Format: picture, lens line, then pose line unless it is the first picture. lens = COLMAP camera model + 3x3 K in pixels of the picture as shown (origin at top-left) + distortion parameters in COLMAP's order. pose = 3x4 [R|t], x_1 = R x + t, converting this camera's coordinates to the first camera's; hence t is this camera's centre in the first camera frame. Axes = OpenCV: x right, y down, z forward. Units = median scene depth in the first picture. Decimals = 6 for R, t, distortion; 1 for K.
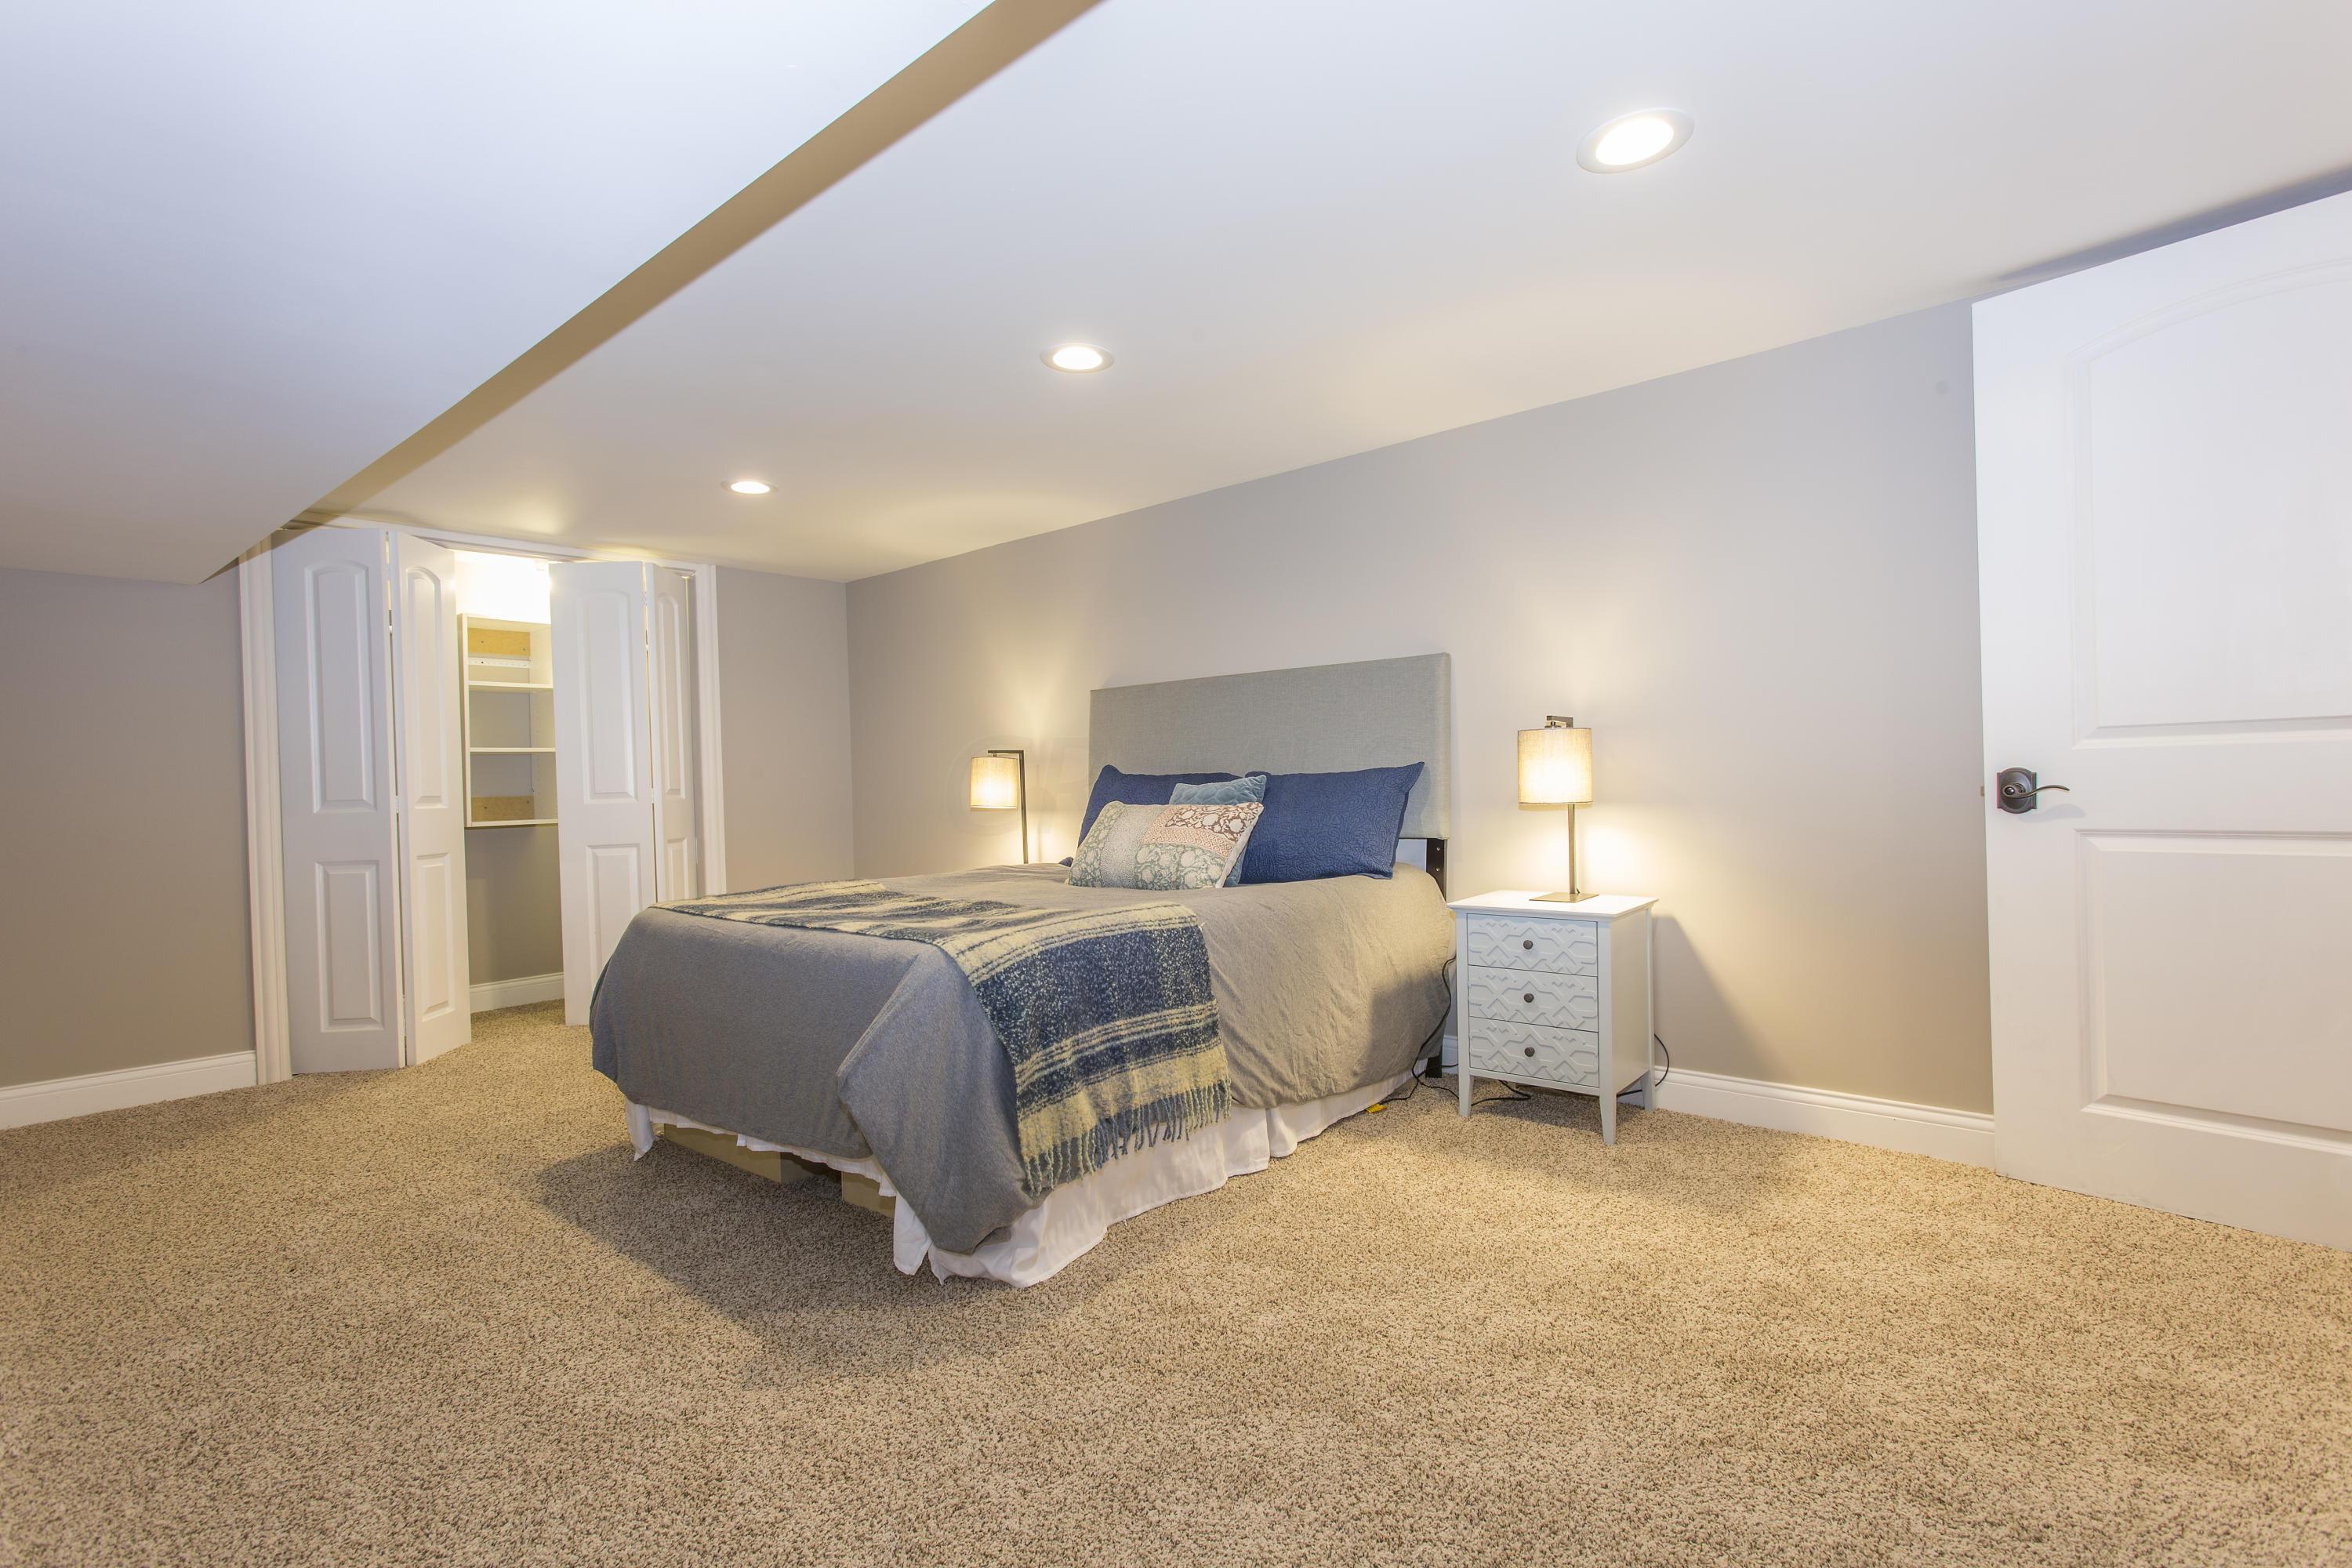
lens RADIAL K [[1144.0, 0, 1176.6], [0, 1144.0, 792.1], [0, 0, 1]] dist [0.004914, -0.000067]
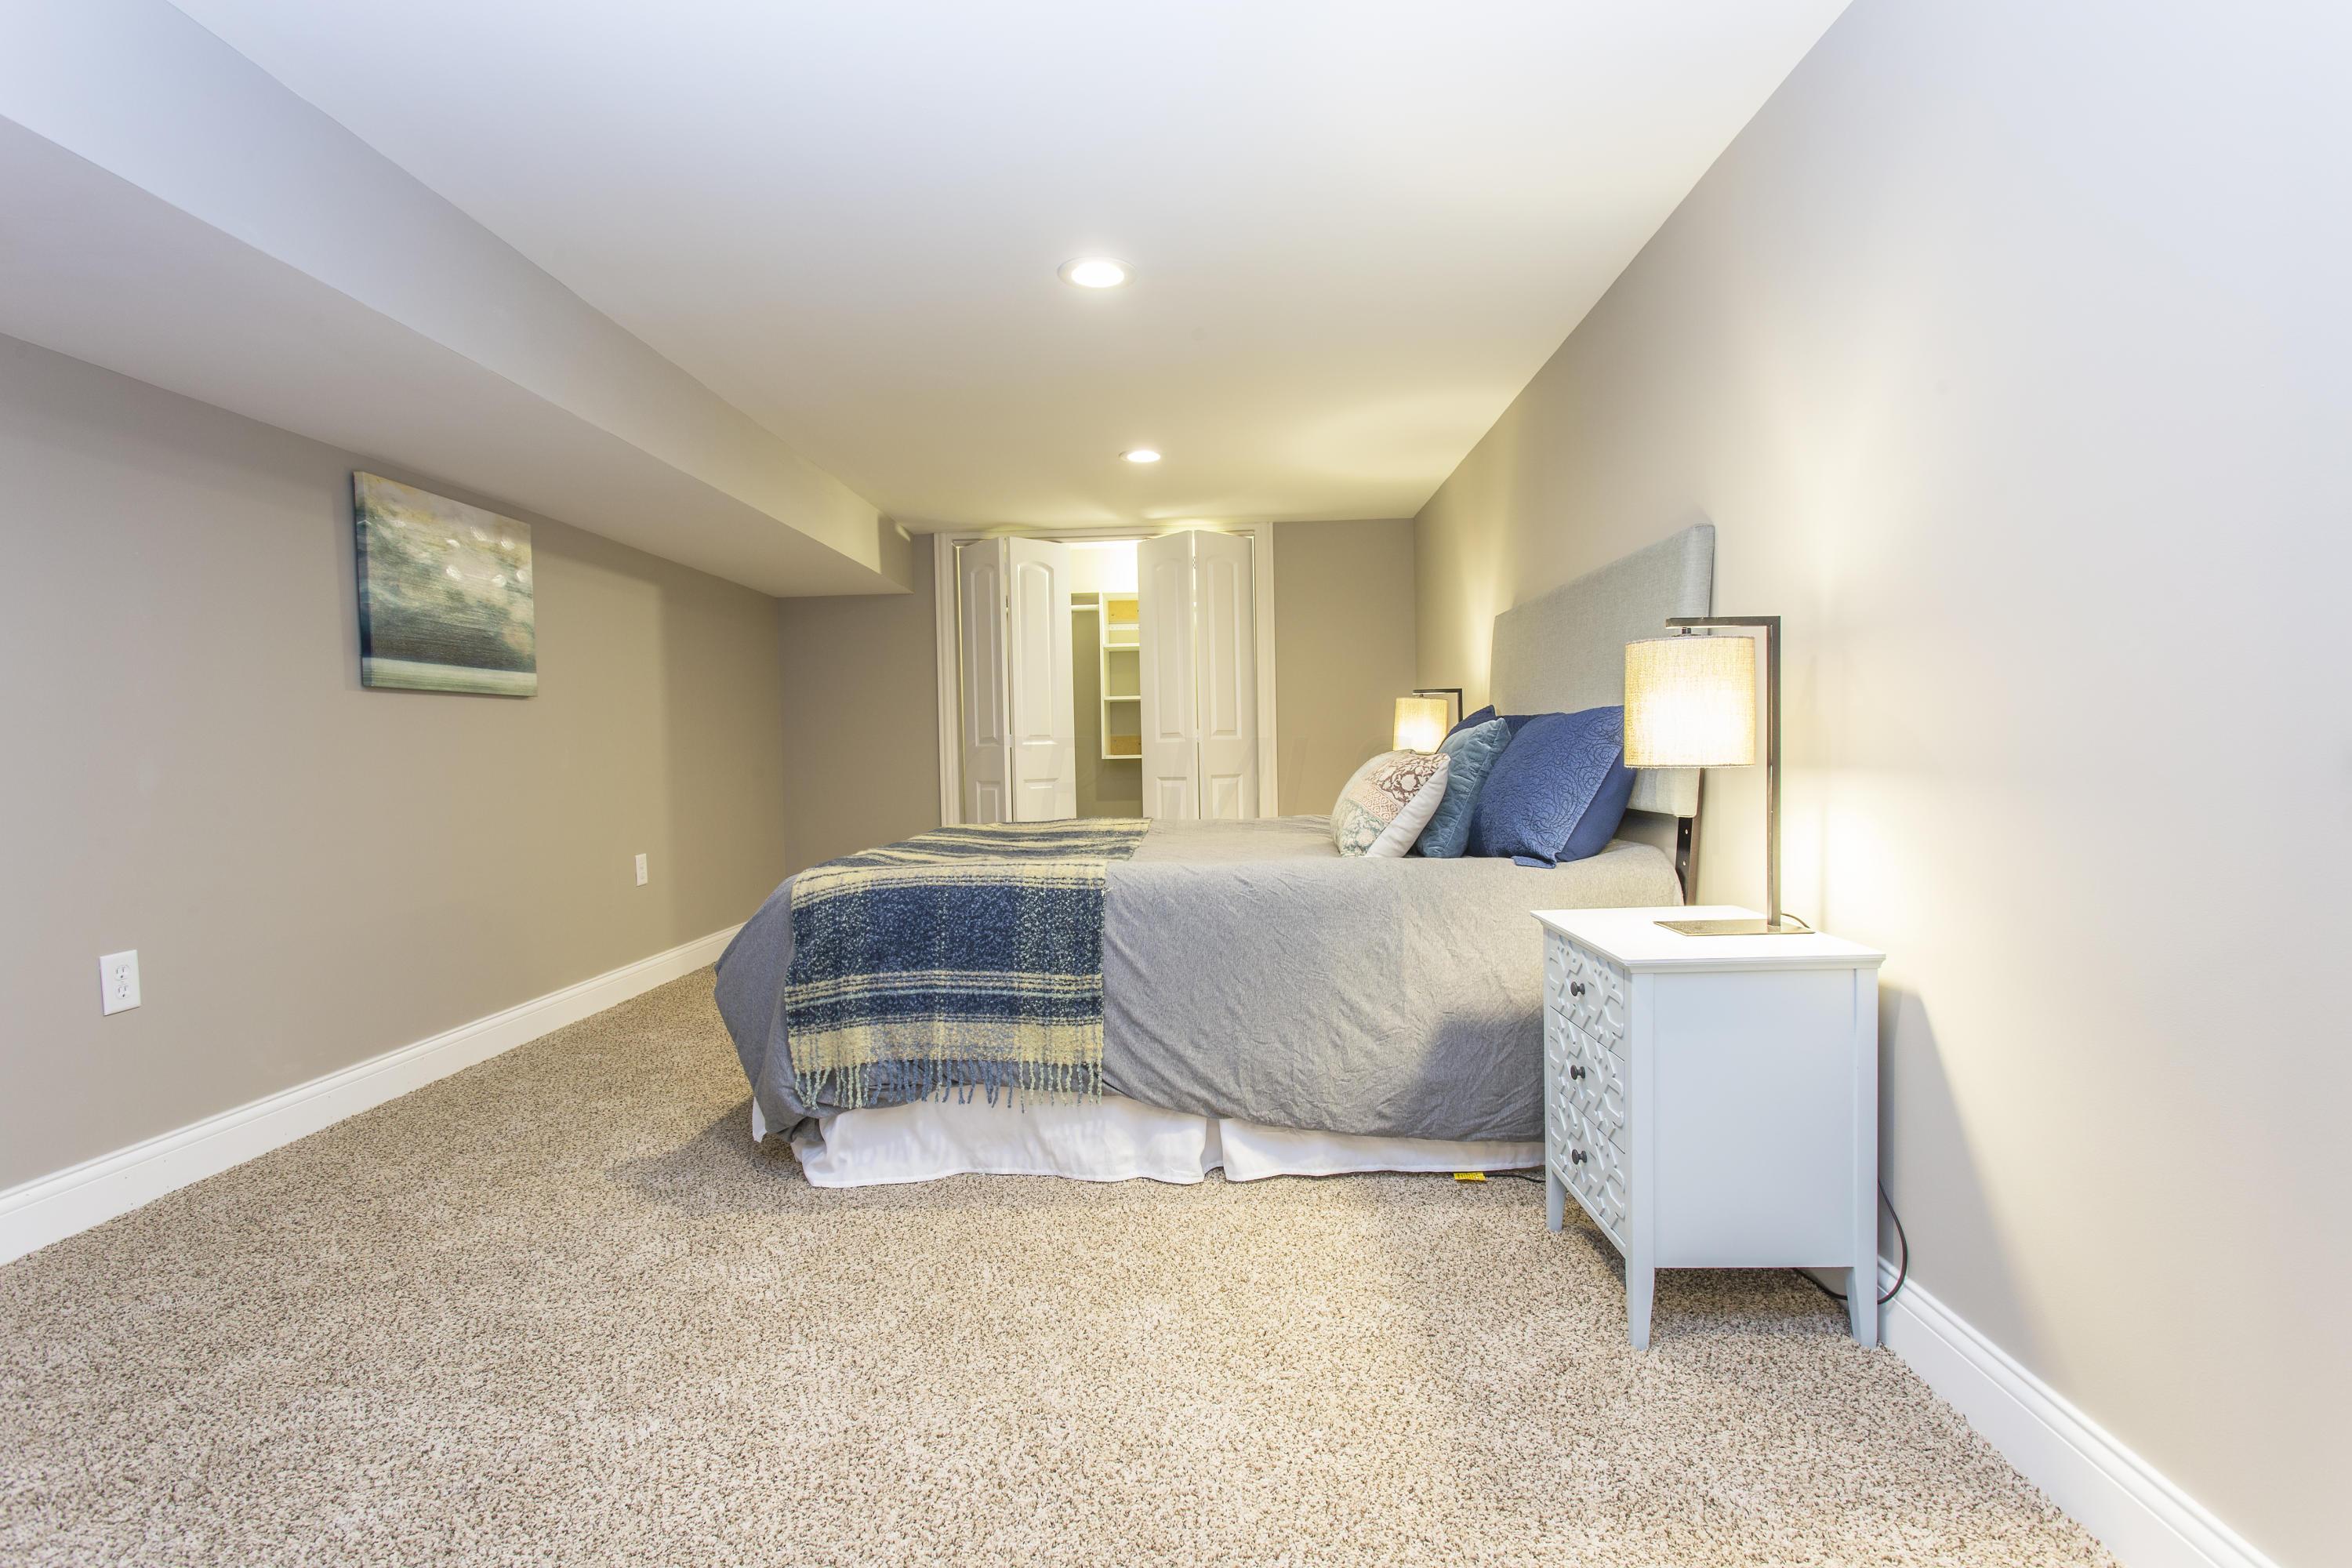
lens RADIAL K [[1144.0, 0, 1176.6], [0, 1144.0, 792.1], [0, 0, 1]] dist [0.004914, -0.000067]
pose [[0.597544, 0.049131, -0.800330, 0.740182], [-0.003763, 0.998282, 0.058474, -0.012285], [0.801827, -0.031929, 0.596702, 0.493201]]
